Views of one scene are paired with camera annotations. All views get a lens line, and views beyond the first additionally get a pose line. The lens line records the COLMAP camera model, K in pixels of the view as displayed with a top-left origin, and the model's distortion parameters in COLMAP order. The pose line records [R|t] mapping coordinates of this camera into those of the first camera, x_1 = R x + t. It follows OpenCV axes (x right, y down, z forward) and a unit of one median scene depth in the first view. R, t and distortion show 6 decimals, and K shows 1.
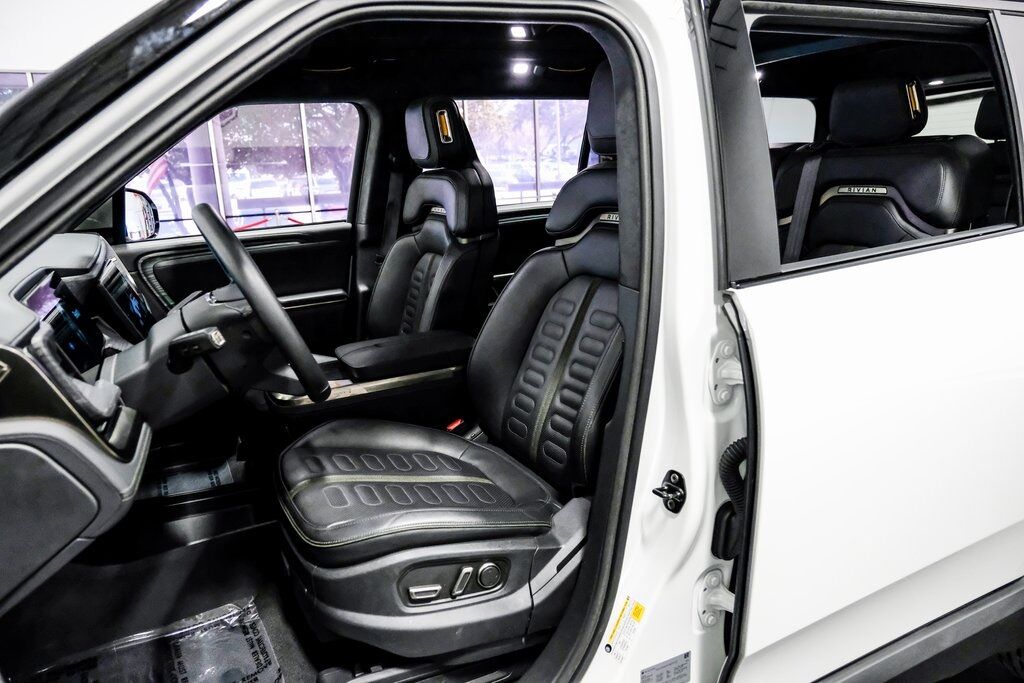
lens RADIAL K [[712.3, 0, 488.2], [0, 712.3, 344.4], [0, 0, 1]] dist [-0.010911, -0.000271]
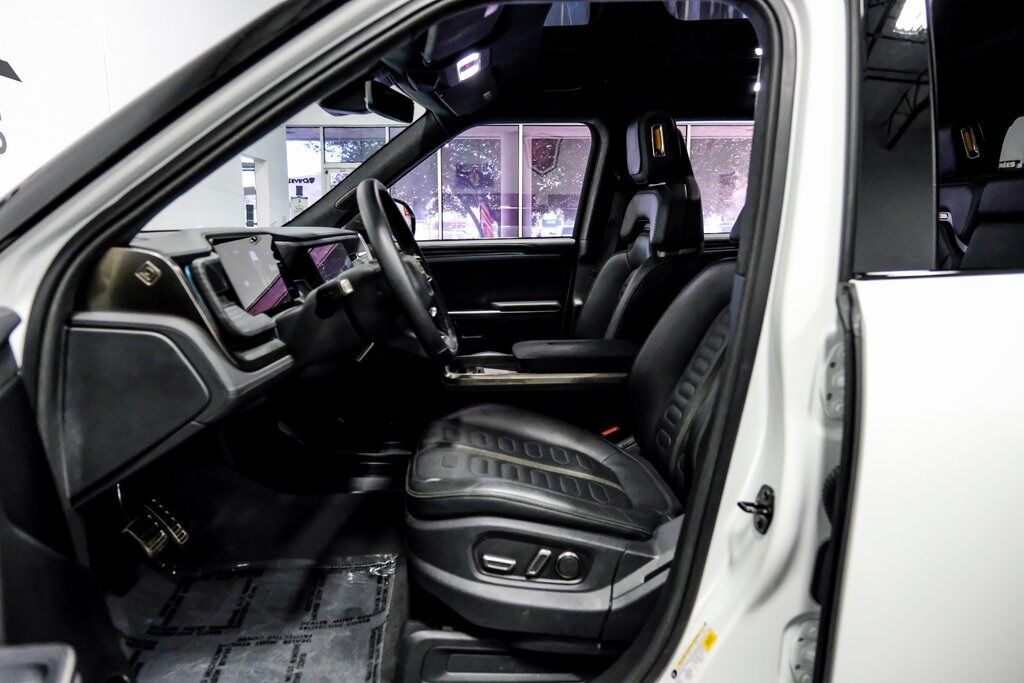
lens RADIAL K [[712.3, 0, 508.1], [0, 712.3, 345.5], [0, 0, 1]] dist [-0.010911, -0.000271]
pose [[0.907773, 0.111215, -0.404449, 0.249037], [-0.143908, 0.988263, -0.051246, 0.080167], [0.394003, 0.104723, 0.913124, 0.049173]]
